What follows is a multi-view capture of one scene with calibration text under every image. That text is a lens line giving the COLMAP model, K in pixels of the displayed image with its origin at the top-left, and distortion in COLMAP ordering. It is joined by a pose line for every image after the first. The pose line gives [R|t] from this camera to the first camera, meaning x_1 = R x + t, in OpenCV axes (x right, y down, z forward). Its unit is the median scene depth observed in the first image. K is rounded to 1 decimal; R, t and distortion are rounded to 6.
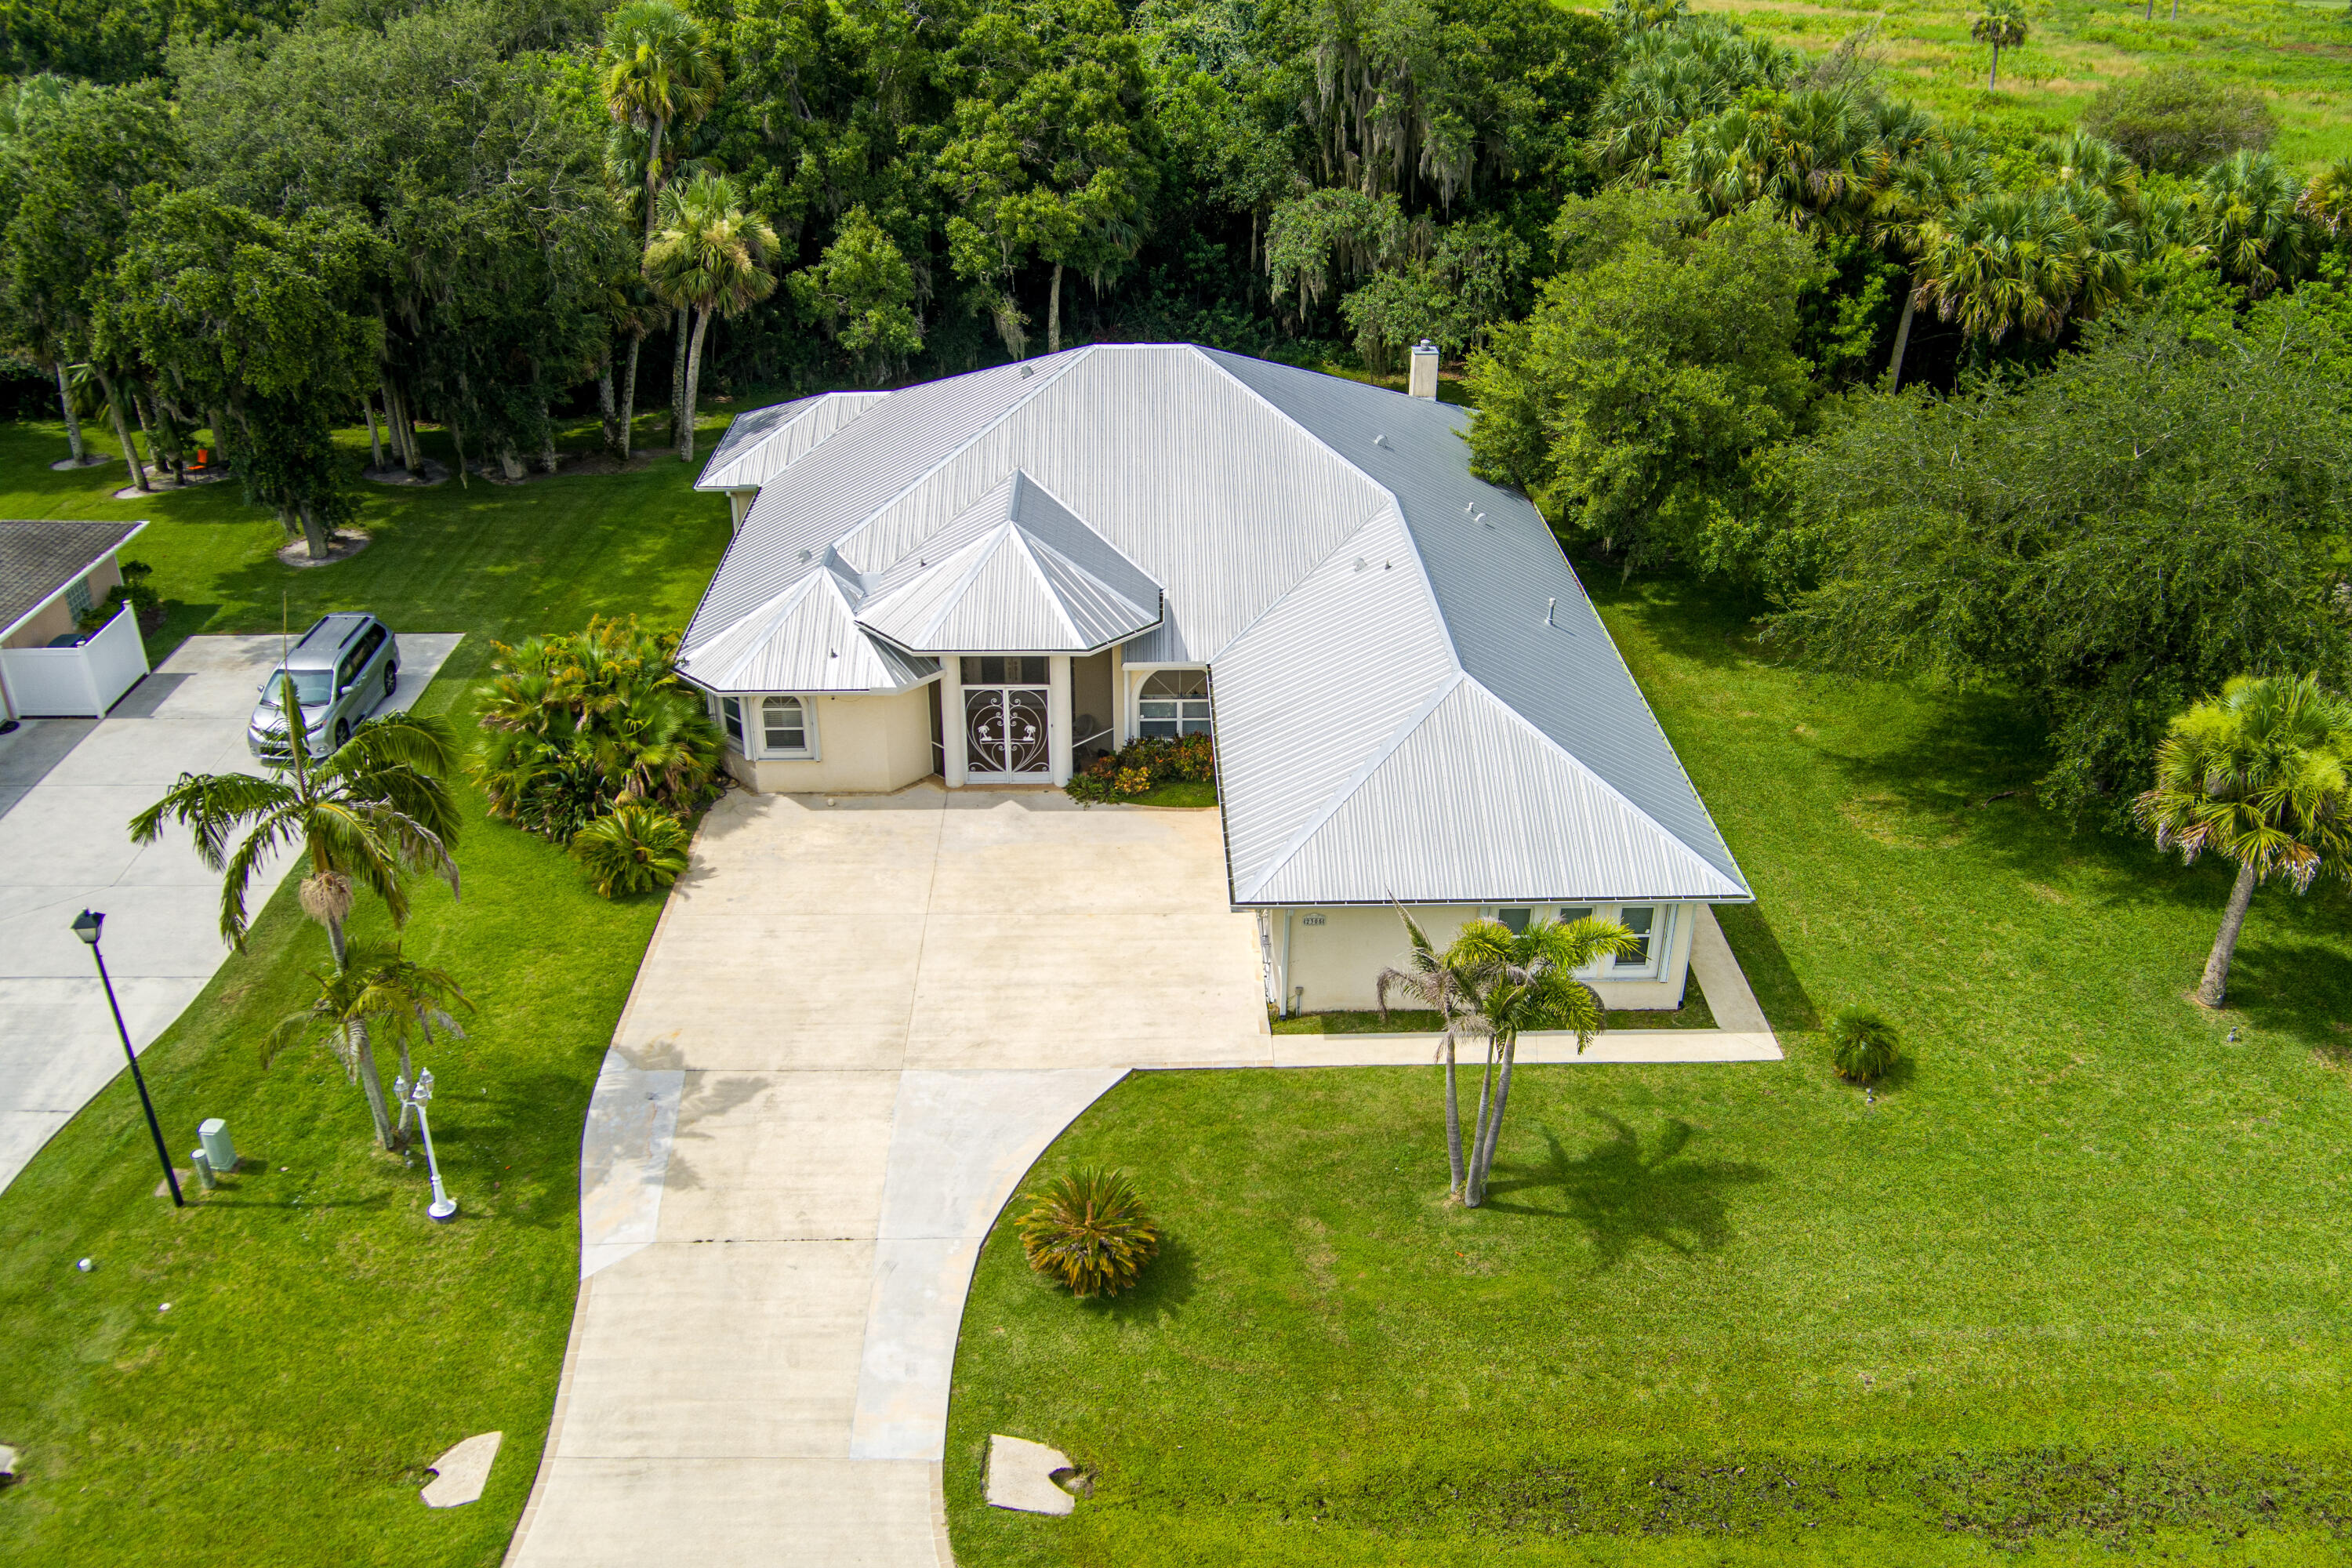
lens RADIAL K [[1896.2, 0, 1176.0], [0, 1896.2, 784.0], [0, 0, 1]] dist [-0.076613, 0.008193]
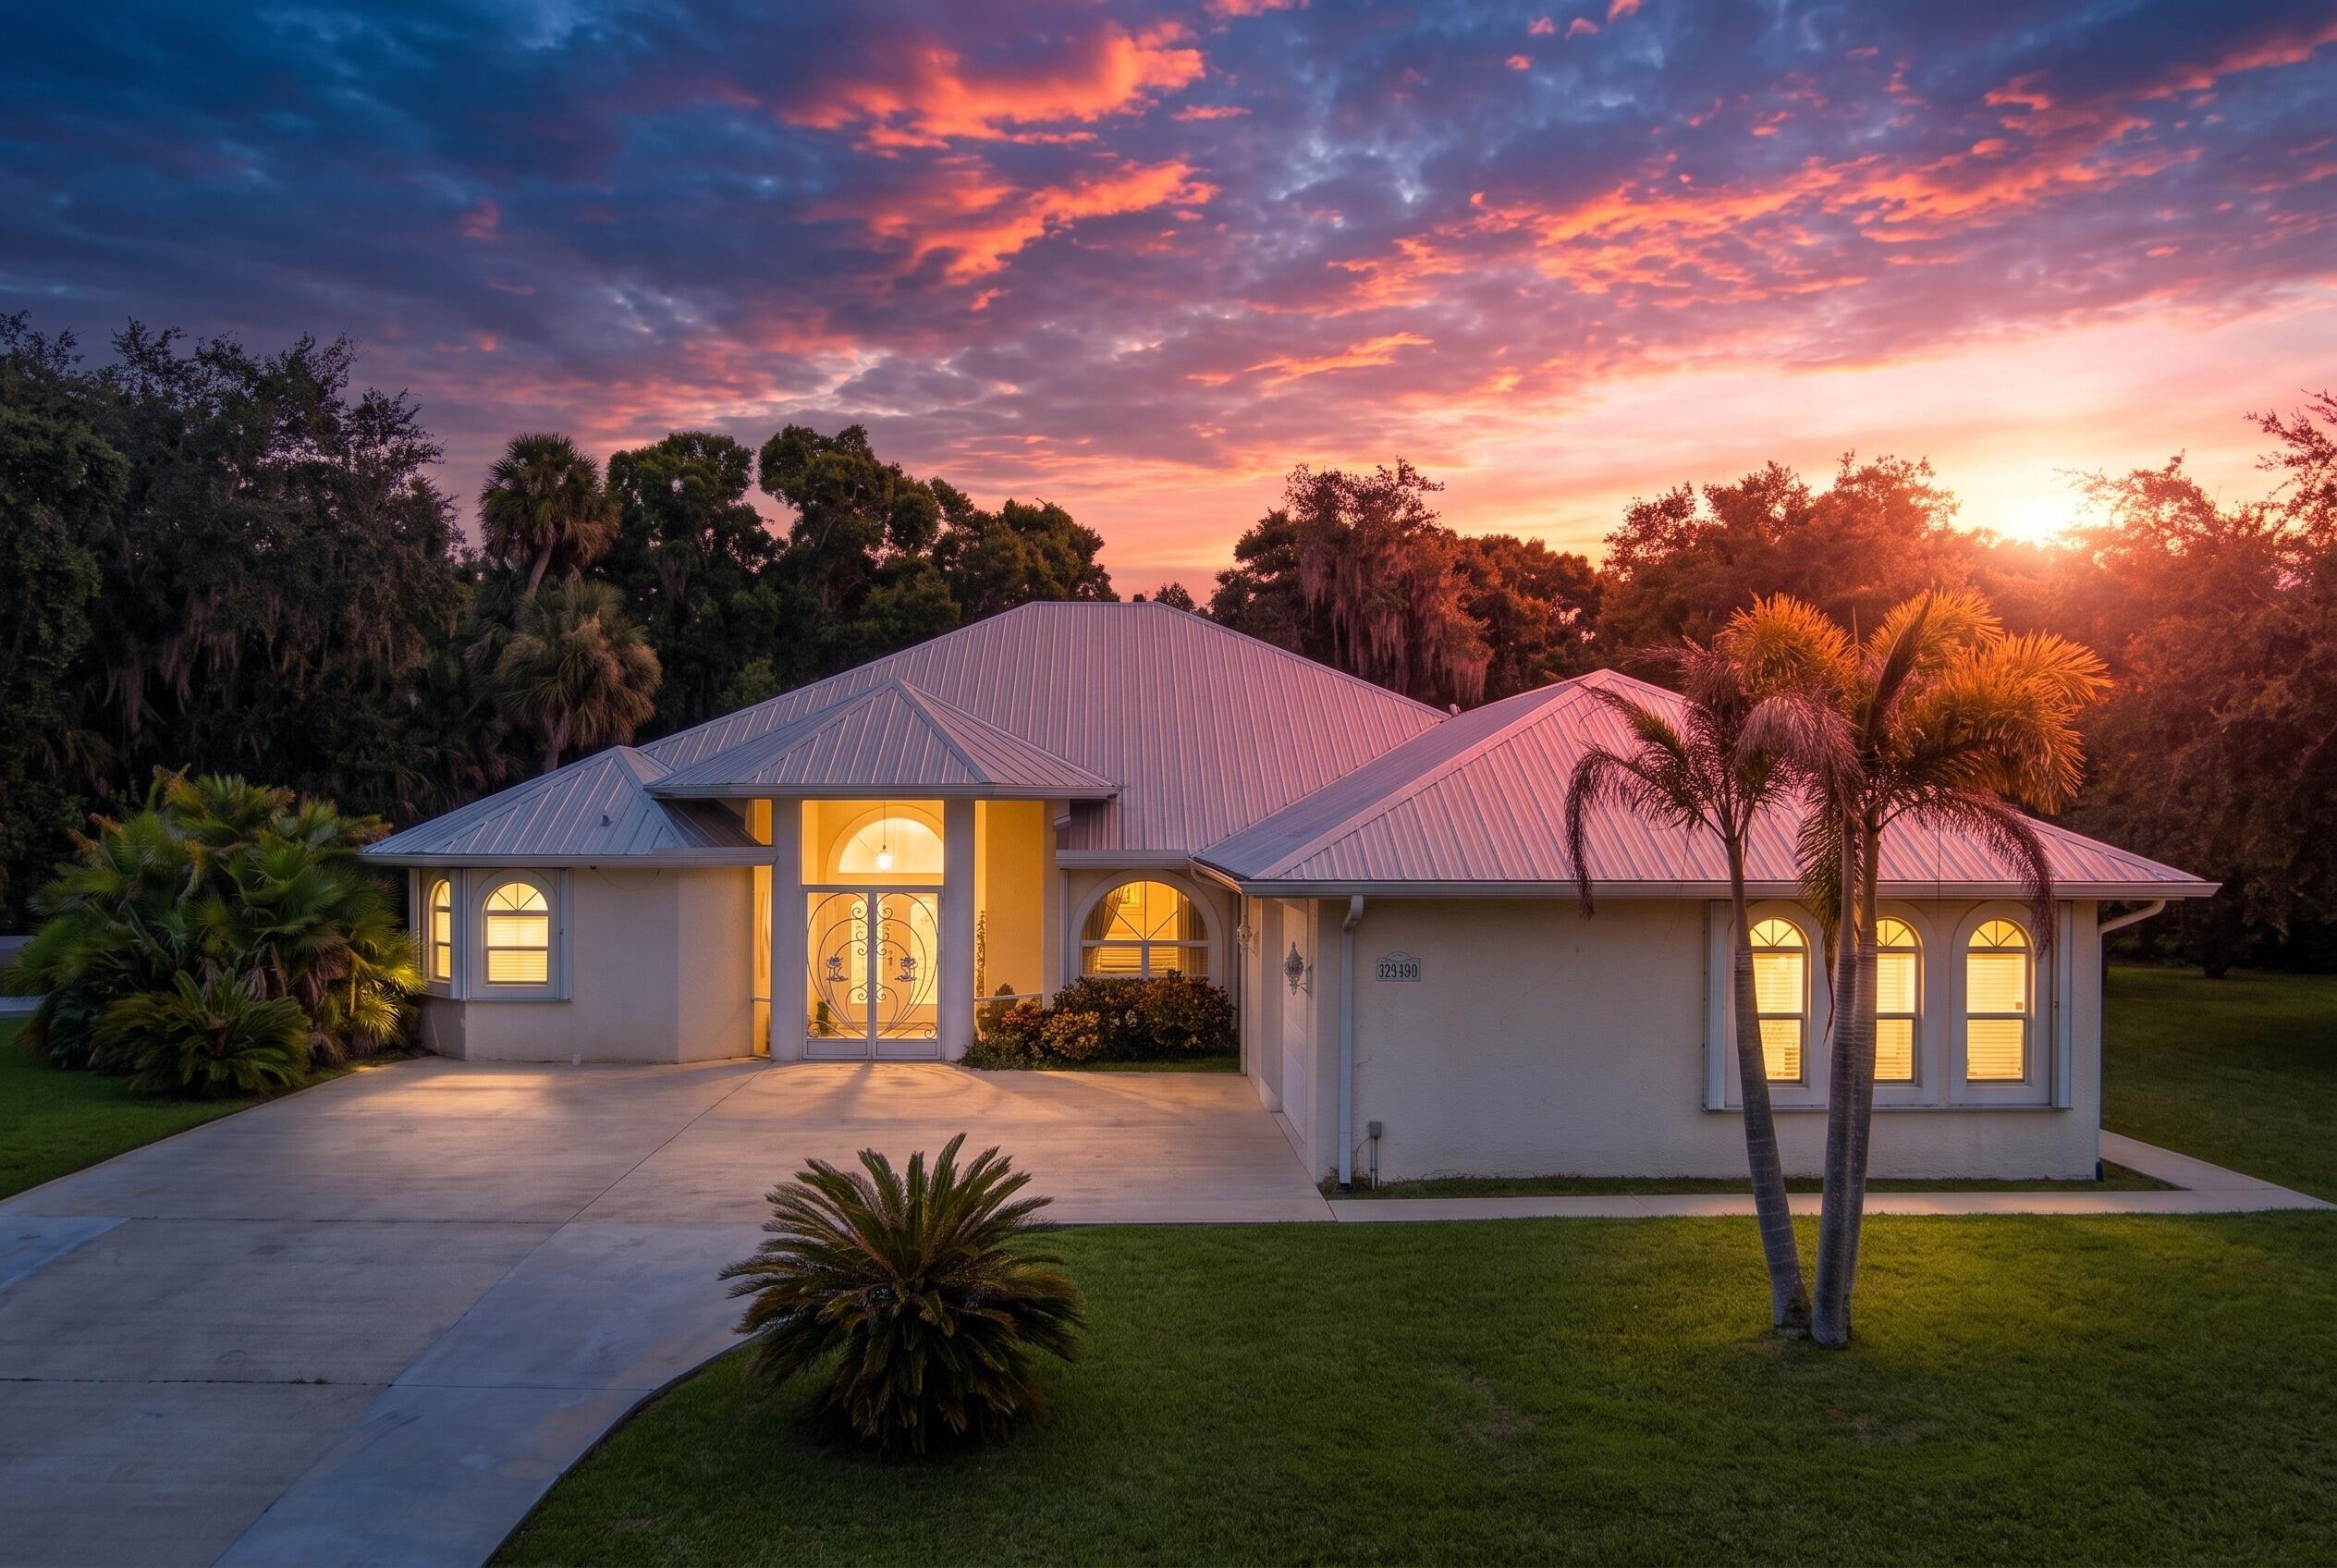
lens RADIAL K [[1905.4, 0, 1168.2], [0, 1905.4, 835.8], [0, 0, 1]] dist [-0.077559, 0.005555]
pose [[0.999940, -0.001264, 0.010919, 0.002927], [0.006175, 0.886425, -0.462832, 0.219517], [-0.009094, 0.462871, 0.886379, 0.401240]]
